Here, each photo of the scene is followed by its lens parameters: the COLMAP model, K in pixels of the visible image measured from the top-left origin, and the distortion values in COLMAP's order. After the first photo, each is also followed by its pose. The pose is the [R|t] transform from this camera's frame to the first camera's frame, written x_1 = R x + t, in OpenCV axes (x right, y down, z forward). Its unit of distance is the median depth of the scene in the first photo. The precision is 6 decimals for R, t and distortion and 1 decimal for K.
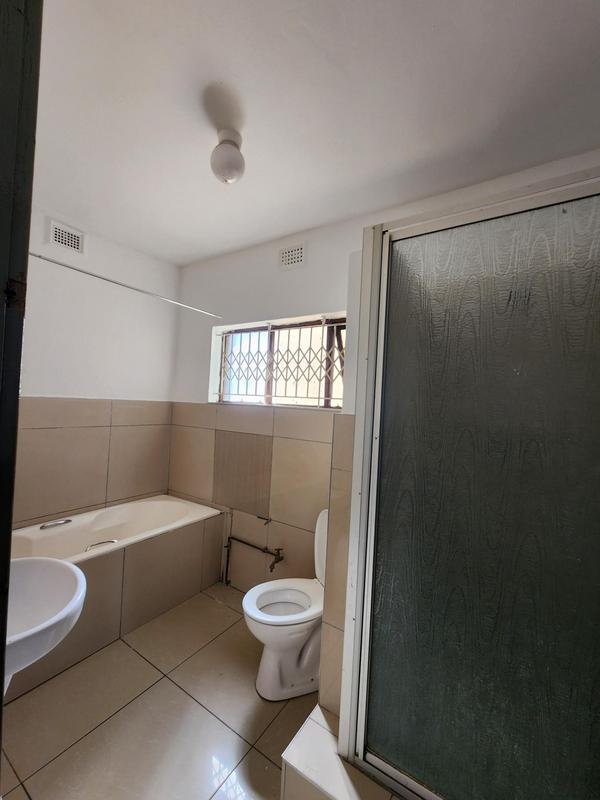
lens RADIAL K [[327.2, 0, 301.4], [0, 327.2, 396.1], [0, 0, 1]] dist [0.000703, 0.000438]
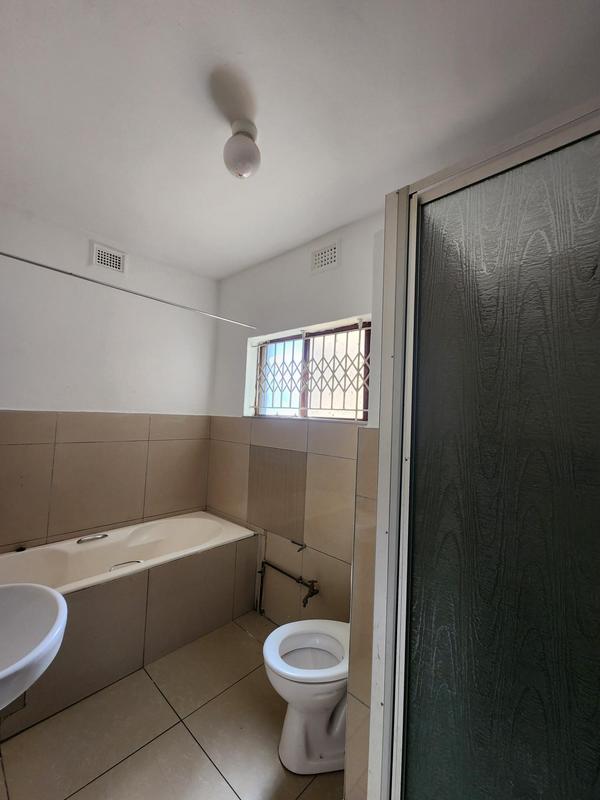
lens RADIAL K [[327.2, 0, 301.4], [0, 327.2, 396.1], [0, 0, 1]] dist [0.000703, 0.000438]
pose [[0.985900, -0.018423, -0.166319, 0.053721], [0.011238, 0.998966, -0.044043, 0.005550], [0.166958, 0.041553, 0.985088, 0.094834]]
